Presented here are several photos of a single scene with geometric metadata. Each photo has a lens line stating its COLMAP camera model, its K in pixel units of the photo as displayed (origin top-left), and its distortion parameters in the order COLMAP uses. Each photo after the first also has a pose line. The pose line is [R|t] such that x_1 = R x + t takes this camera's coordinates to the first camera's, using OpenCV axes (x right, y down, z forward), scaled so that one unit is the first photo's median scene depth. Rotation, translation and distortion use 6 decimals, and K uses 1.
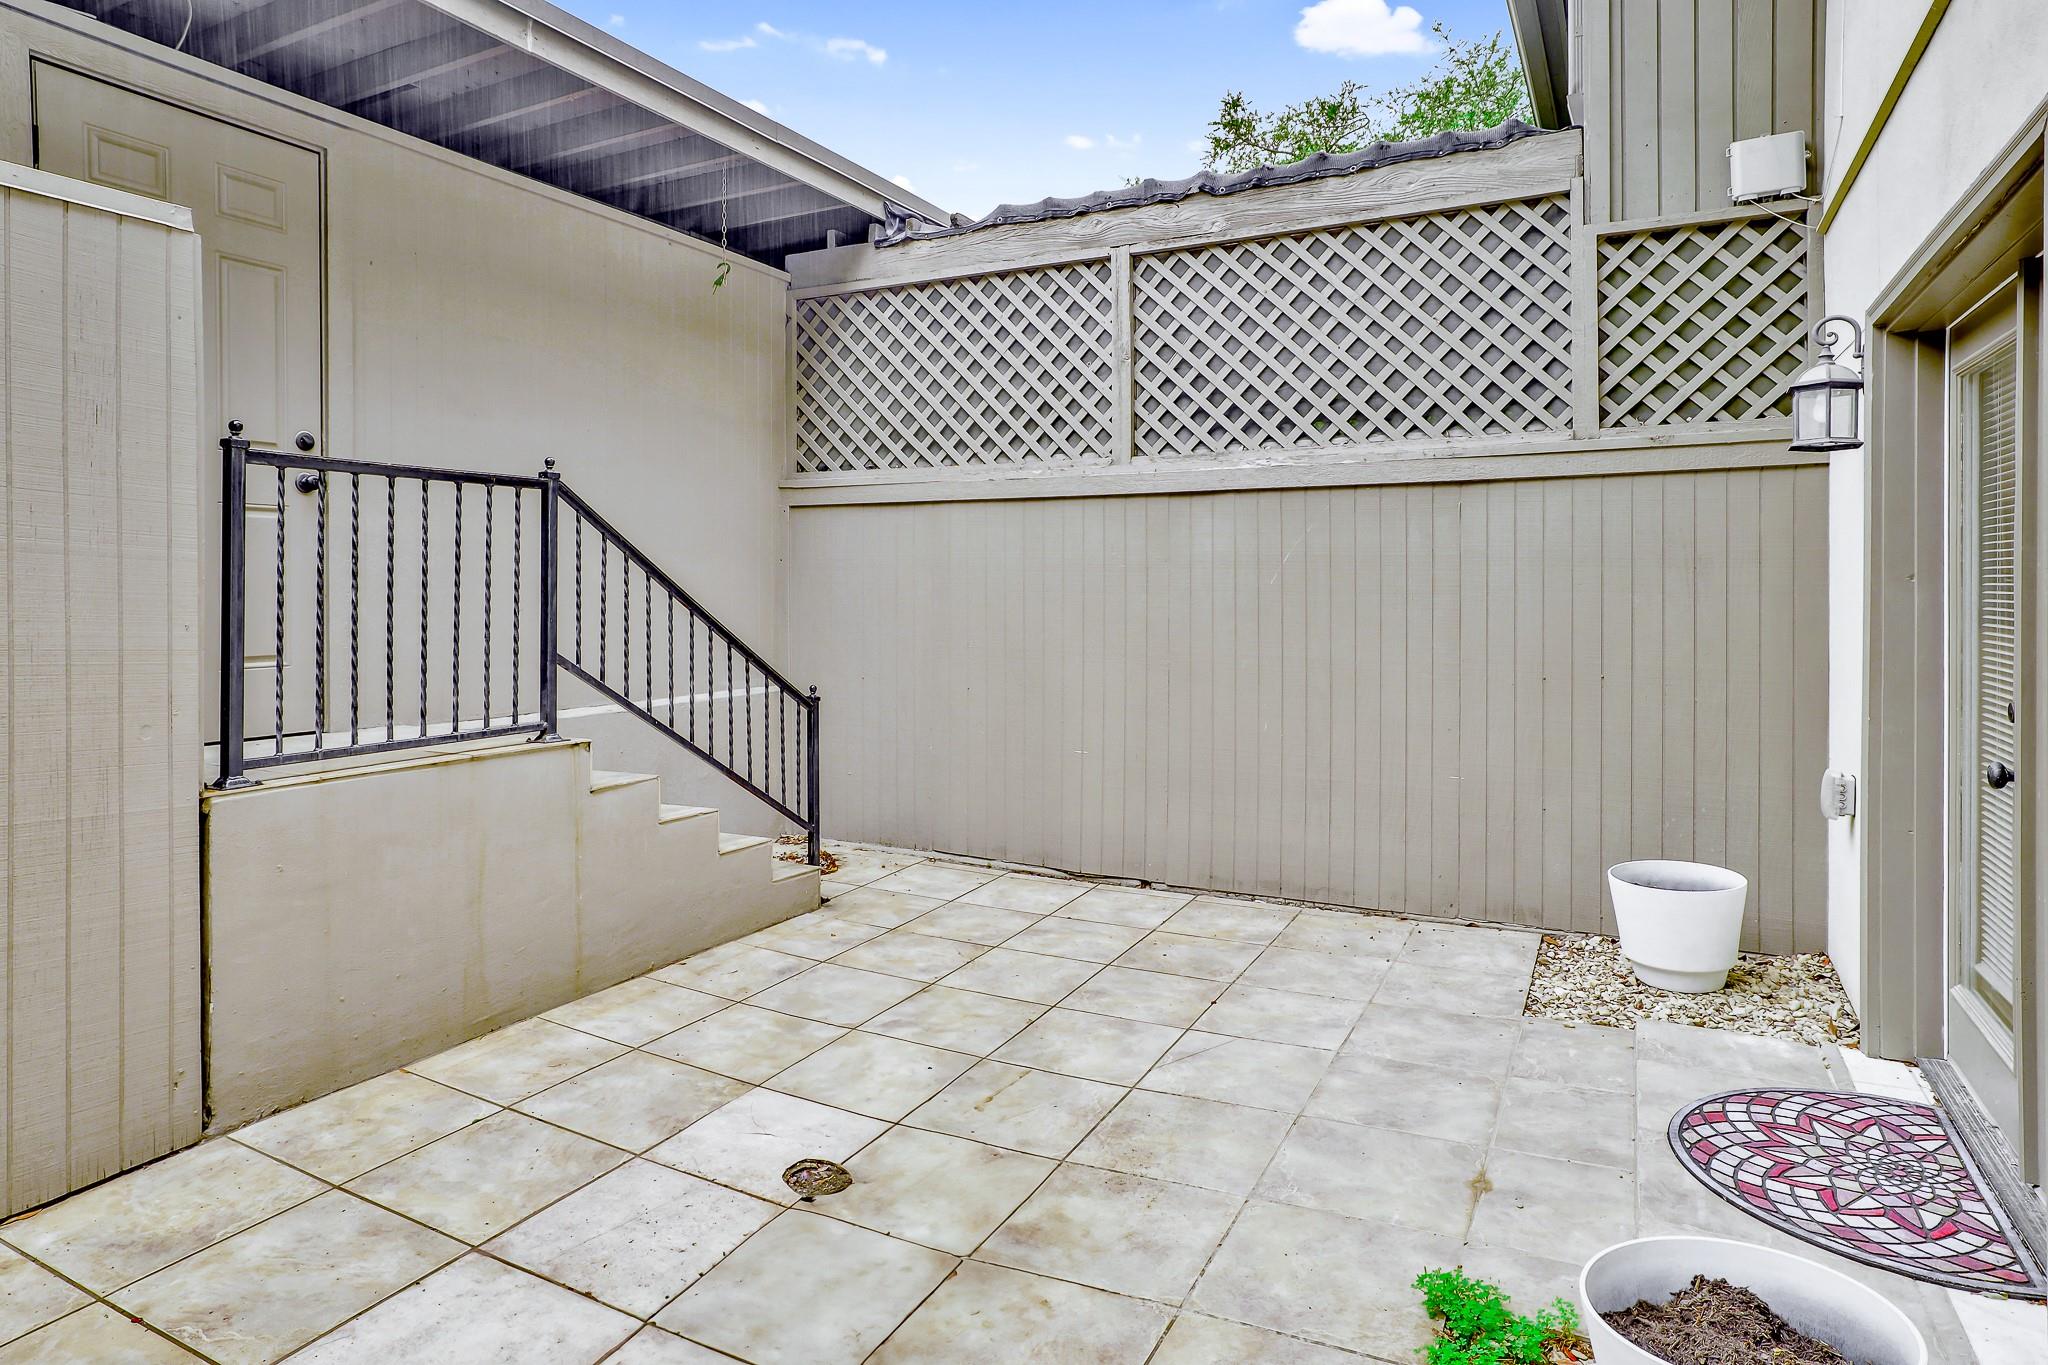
lens RADIAL K [[1187.2, 0, 1024.0], [0, 1187.2, 682.5], [0, 0, 1]] dist [-0.077049, 0.043952]
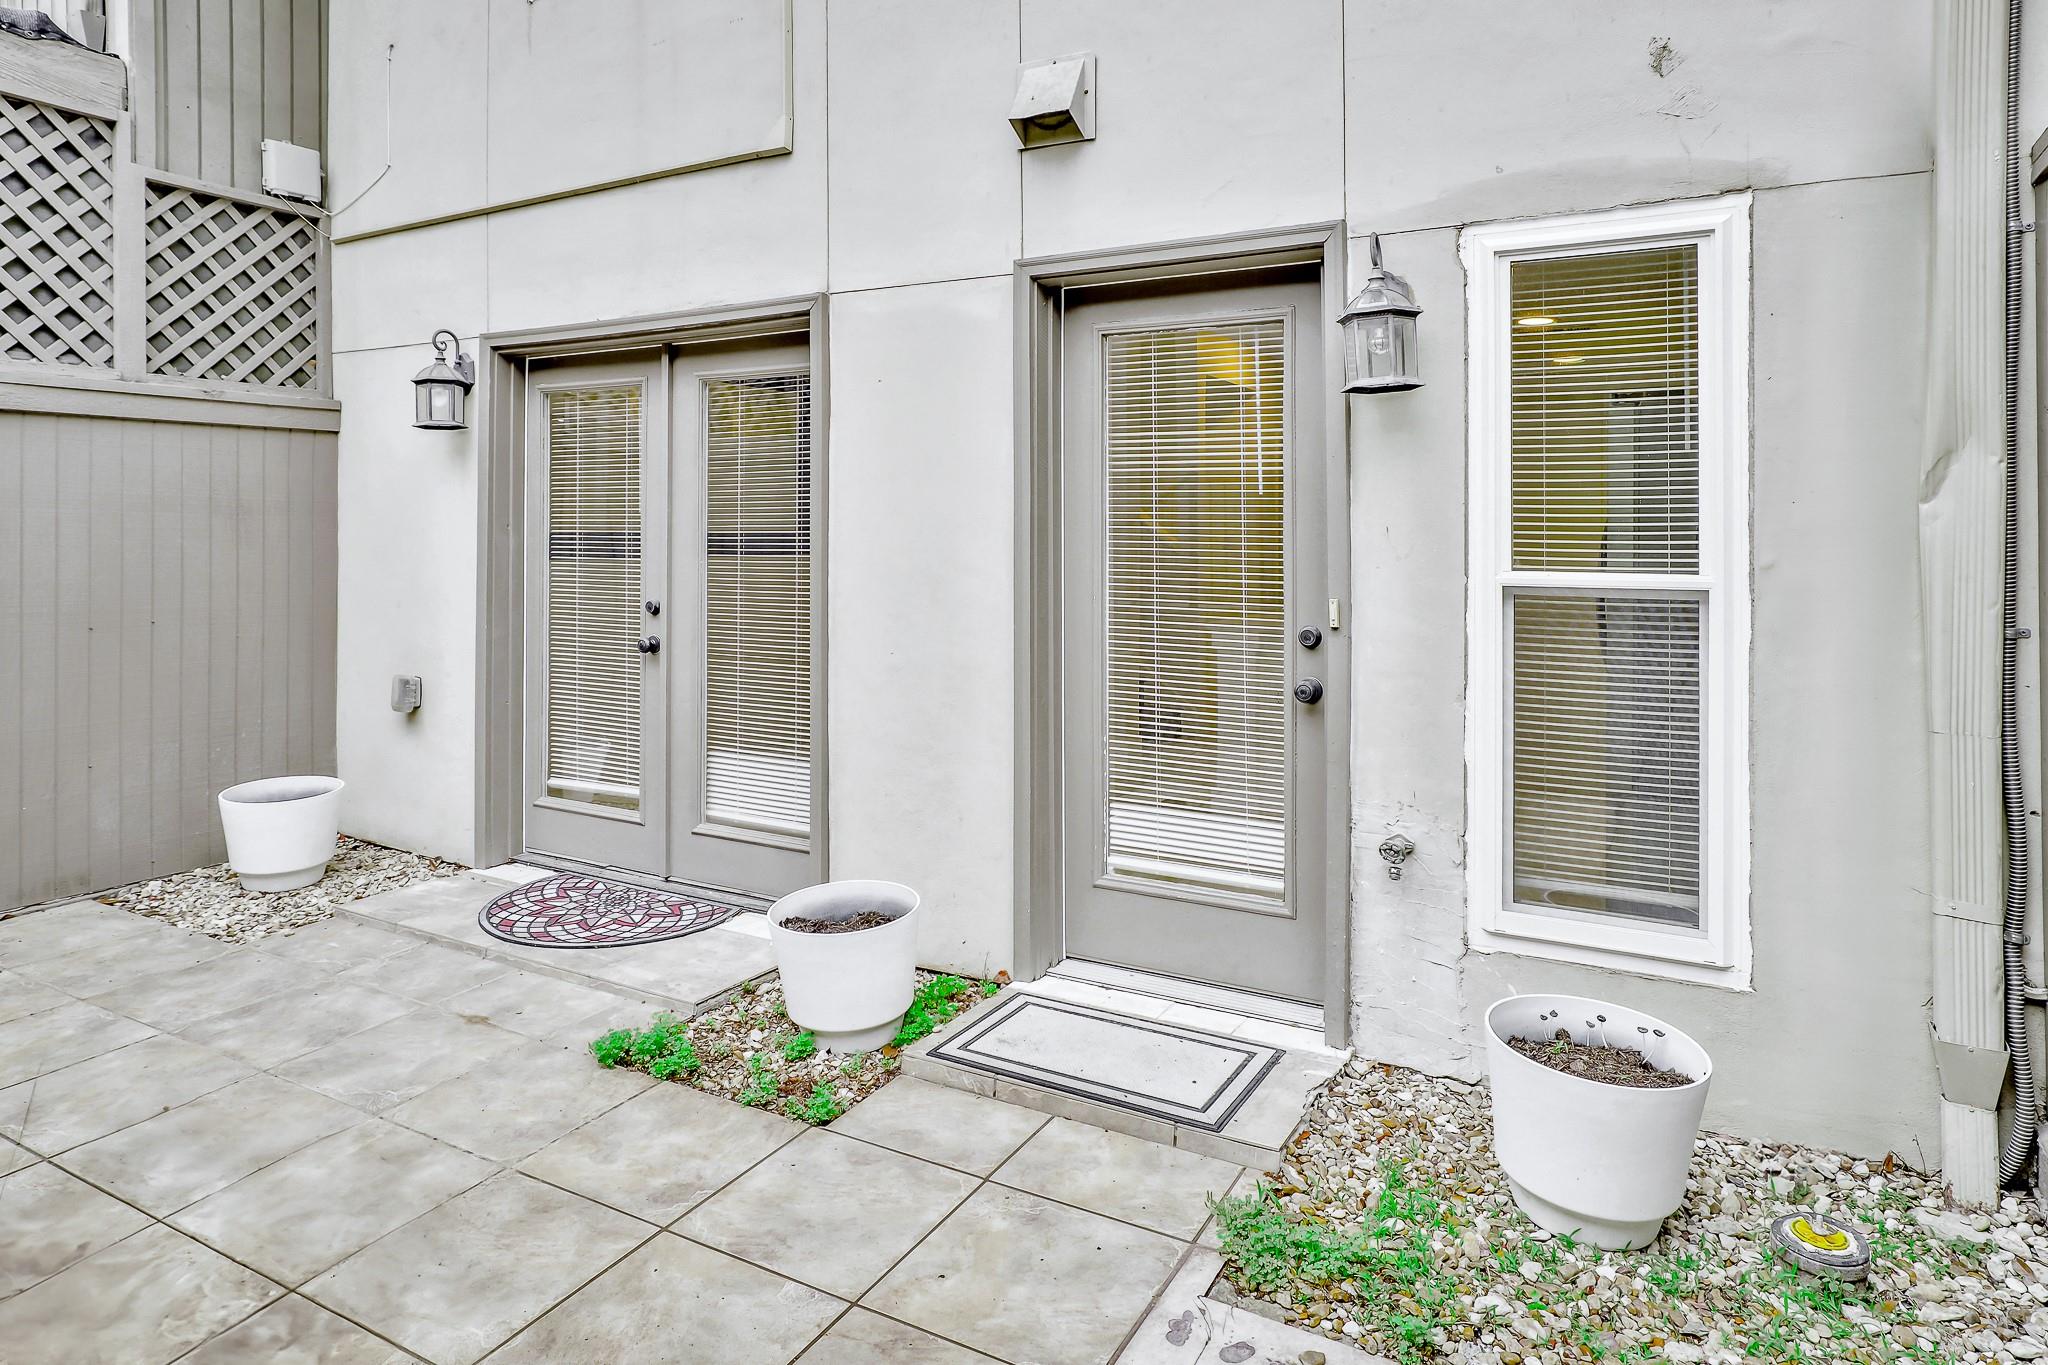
lens RADIAL K [[1187.2, 0, 1024.0], [0, 1187.2, 682.5], [0, 0, 1]] dist [-0.077049, 0.043952]
pose [[0.011831, -0.114788, 0.993320, -0.535511], [0.074943, 0.990697, 0.113592, -0.010536], [-0.997118, 0.073098, 0.020324, 0.258339]]
